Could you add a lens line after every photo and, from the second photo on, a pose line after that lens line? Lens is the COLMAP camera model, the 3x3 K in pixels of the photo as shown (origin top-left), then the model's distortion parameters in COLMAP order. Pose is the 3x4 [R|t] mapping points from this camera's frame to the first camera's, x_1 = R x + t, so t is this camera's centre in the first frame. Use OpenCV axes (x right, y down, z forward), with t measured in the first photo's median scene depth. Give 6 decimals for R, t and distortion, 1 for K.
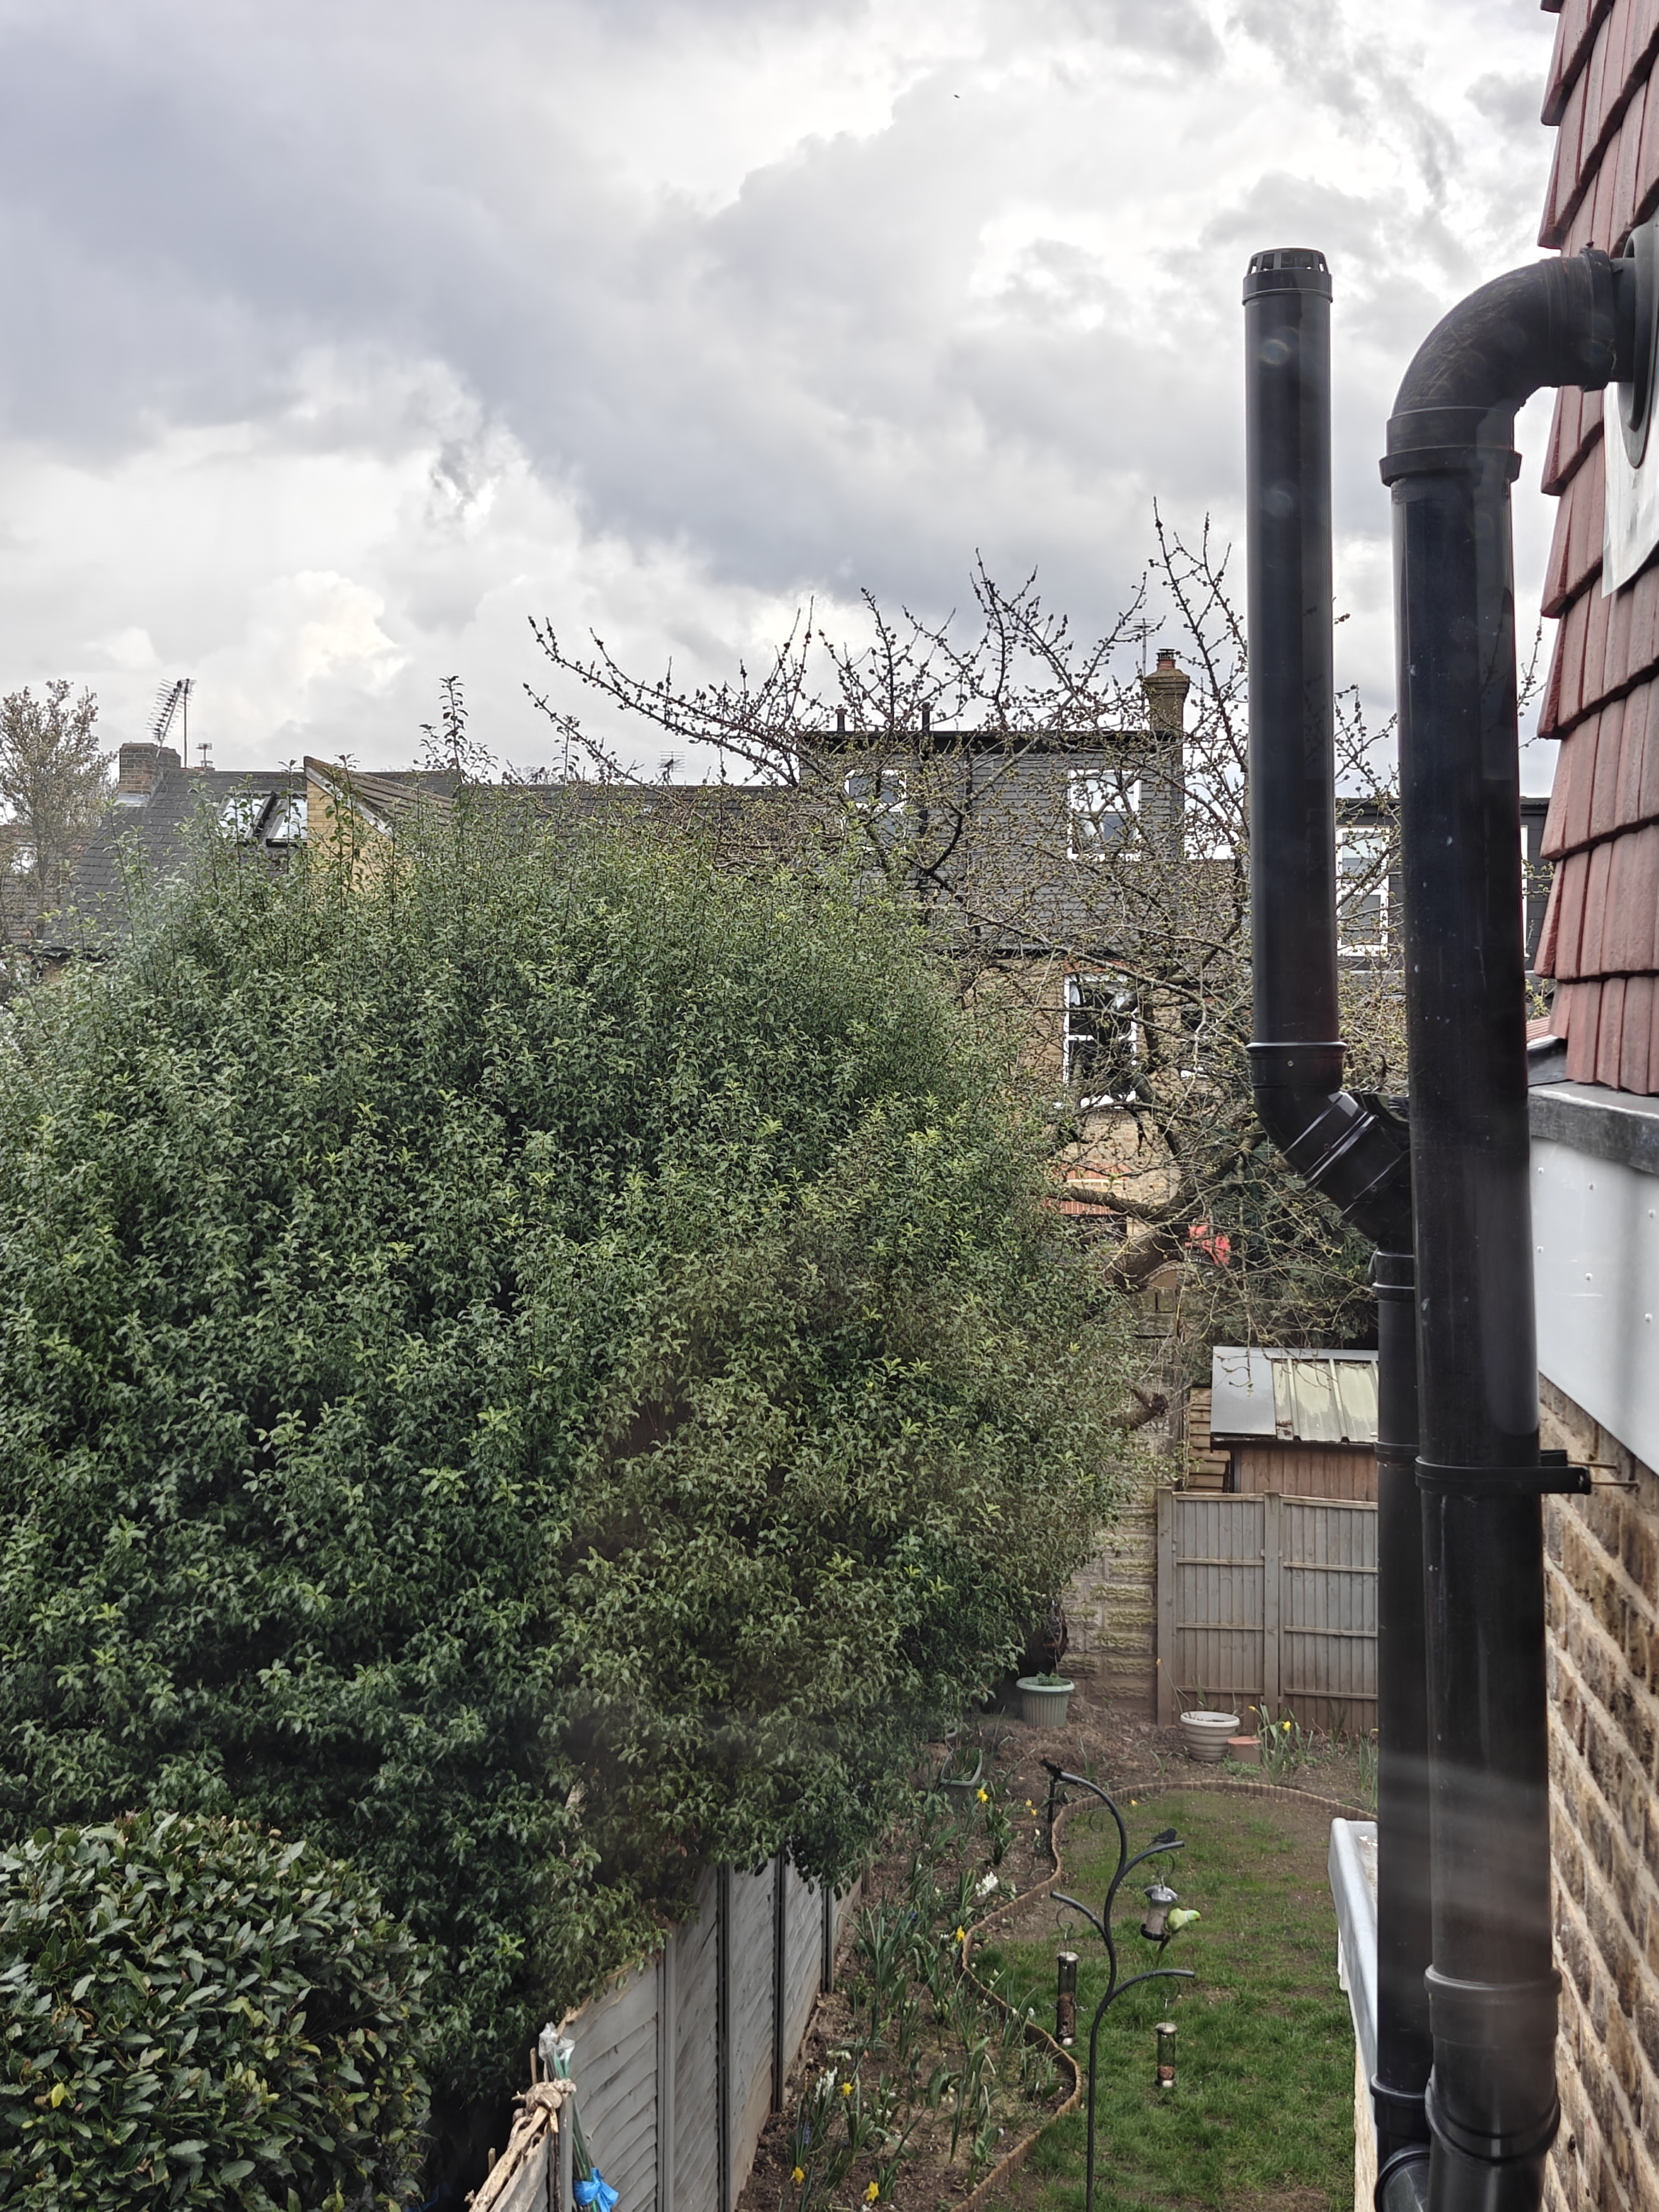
lens RADIAL K [[3377.5, 0, 829.5], [0, 3377.5, 1106.0], [0, 0, 1]] dist [0.132020, -0.003738]
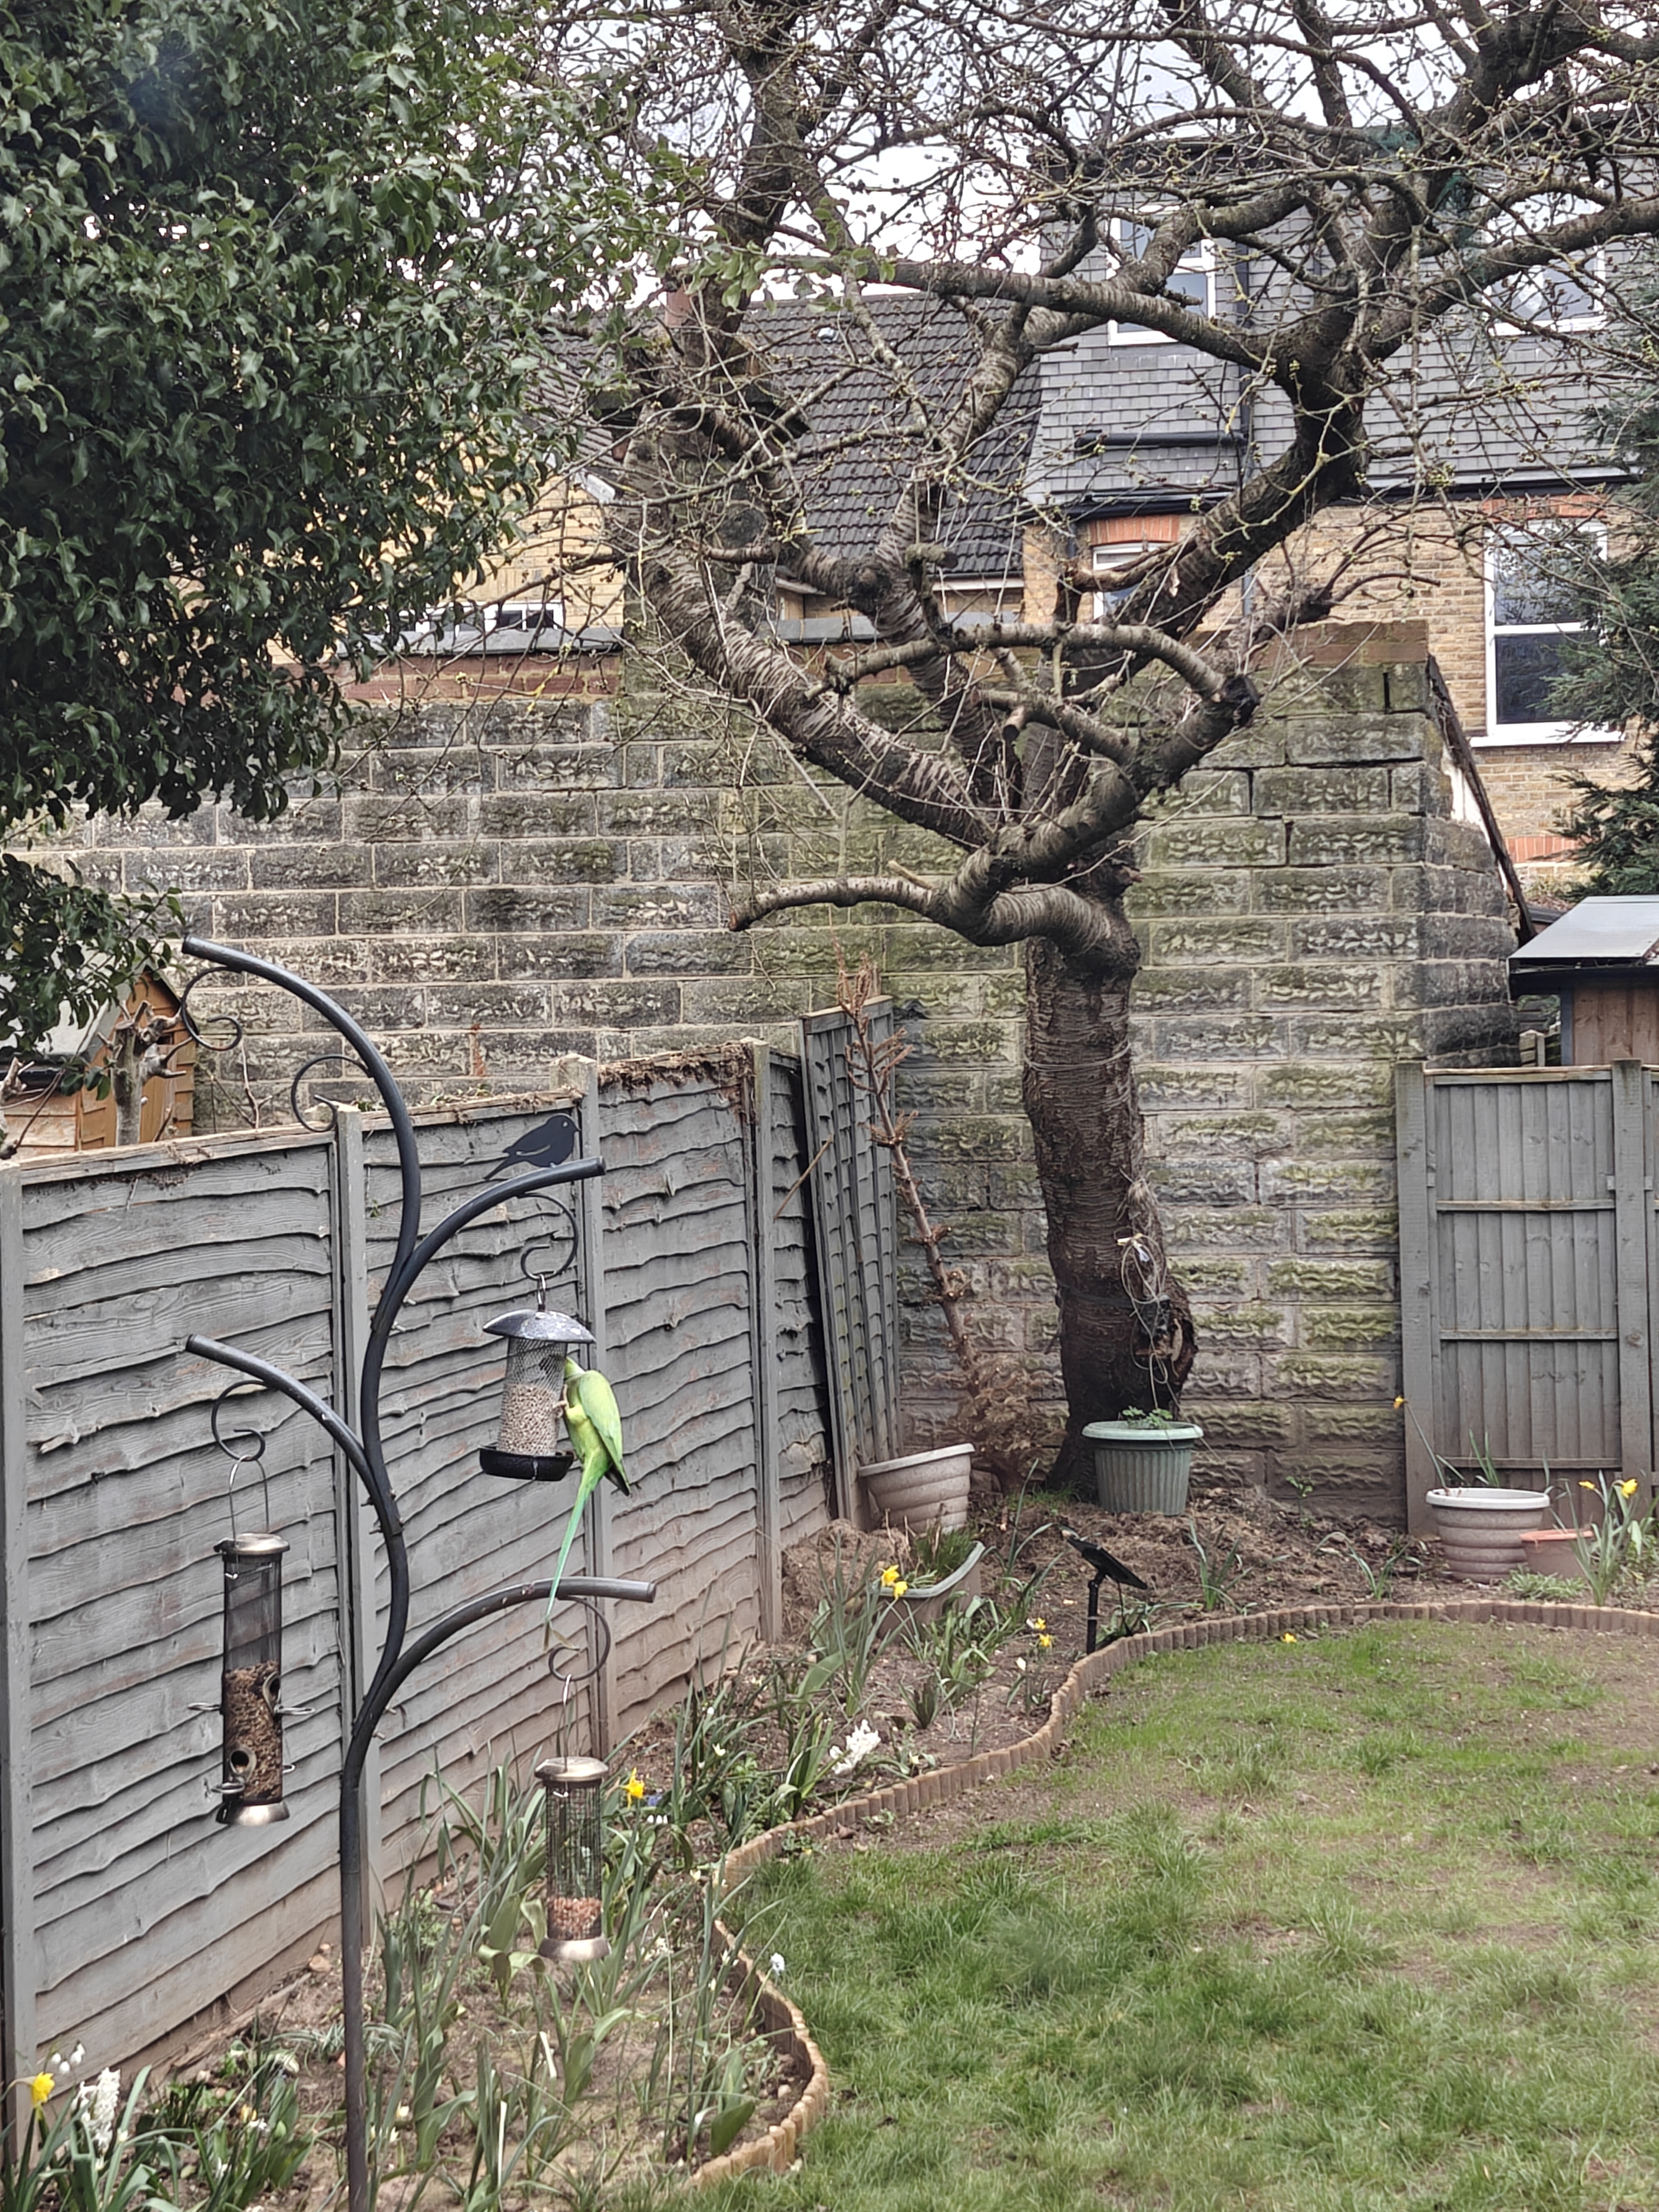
lens RADIAL K [[4507.1, 0, 829.5], [0, 4507.1, 1106.0], [0, 0, 1]] dist [0.332712, -3.248024]
pose [[0.992246, -0.027015, -0.121314, 0.096262], [0.027430, 0.999622, 0.001754, 0.117420], [0.121221, -0.005069, 0.992613, 0.334491]]
